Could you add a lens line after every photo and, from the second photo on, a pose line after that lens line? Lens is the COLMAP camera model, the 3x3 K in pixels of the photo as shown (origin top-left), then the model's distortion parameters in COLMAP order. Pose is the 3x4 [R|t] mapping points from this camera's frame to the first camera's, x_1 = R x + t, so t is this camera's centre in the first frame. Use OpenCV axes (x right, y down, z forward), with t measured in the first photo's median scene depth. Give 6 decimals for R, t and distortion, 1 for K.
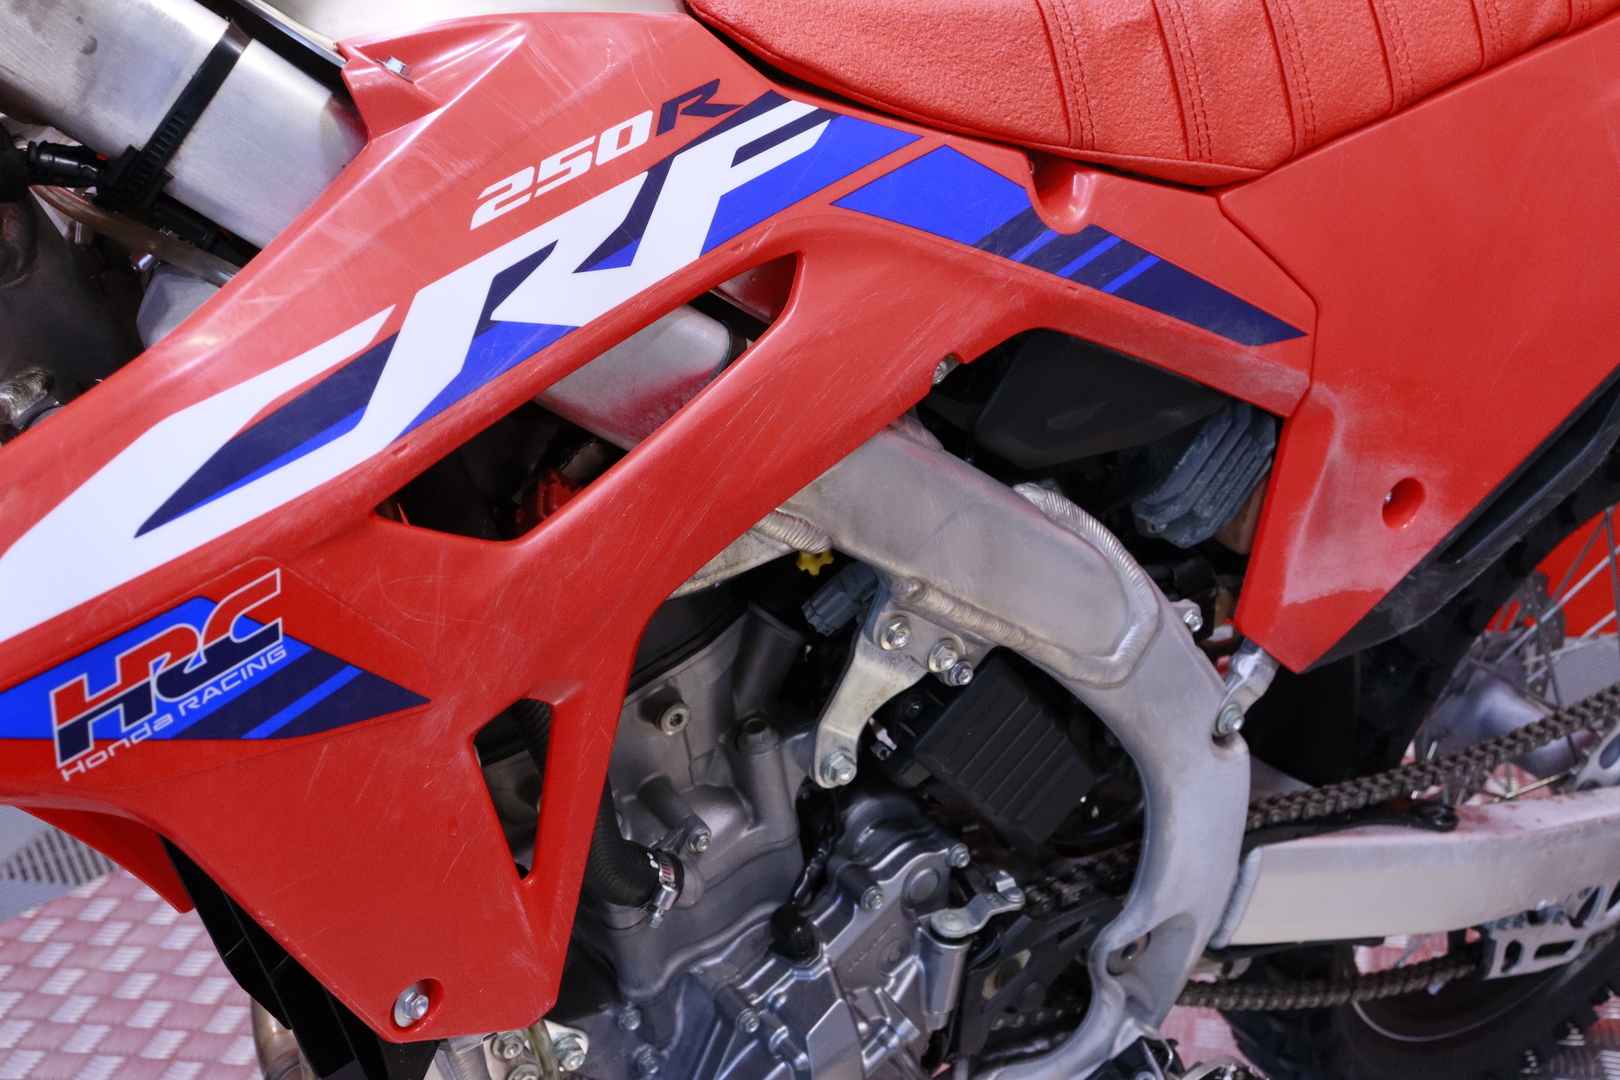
lens RADIAL K [[1774.2, 0, 826.2], [0, 1774.2, 567.8], [0, 0, 1]] dist [-0.019142, 0.000000]
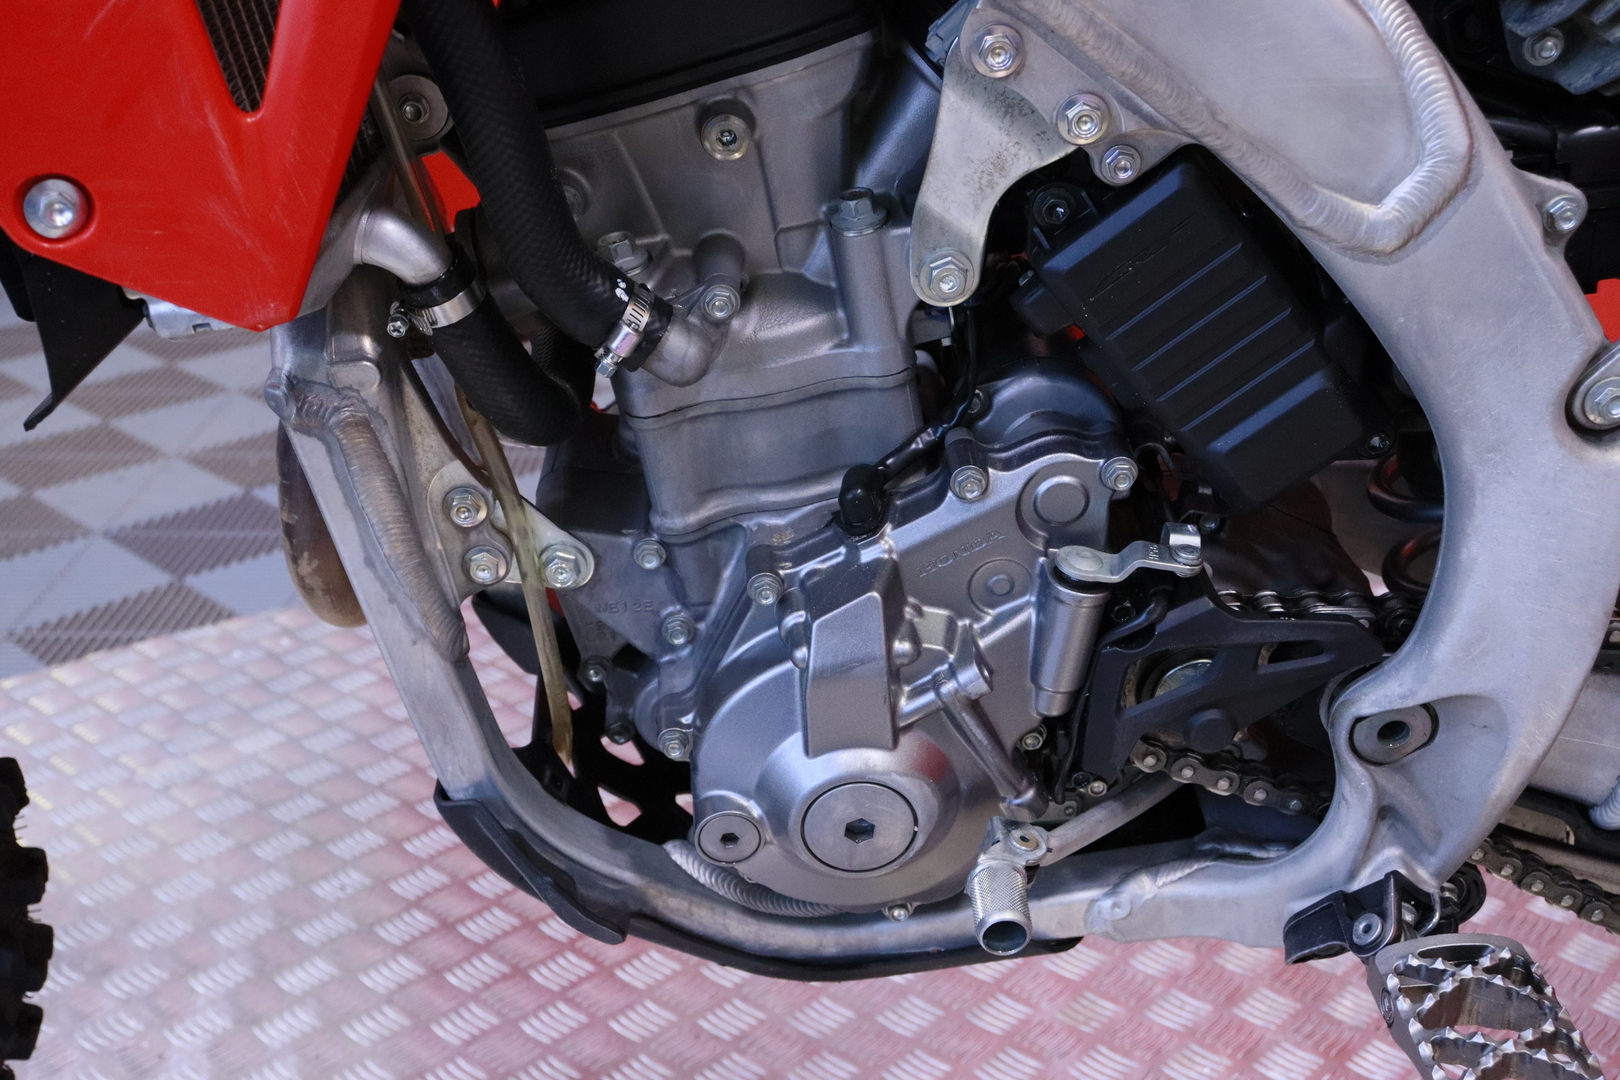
lens RADIAL K [[1949.6, 0, 803.6], [0, 1949.6, 539.0], [0, 0, 1]] dist [-0.004711, 0.000000]
pose [[0.853567, 0.264001, -0.449140, 0.325107], [-0.254107, 0.963568, 0.083460, 0.156663], [0.454811, 0.042892, 0.889555, 0.262349]]
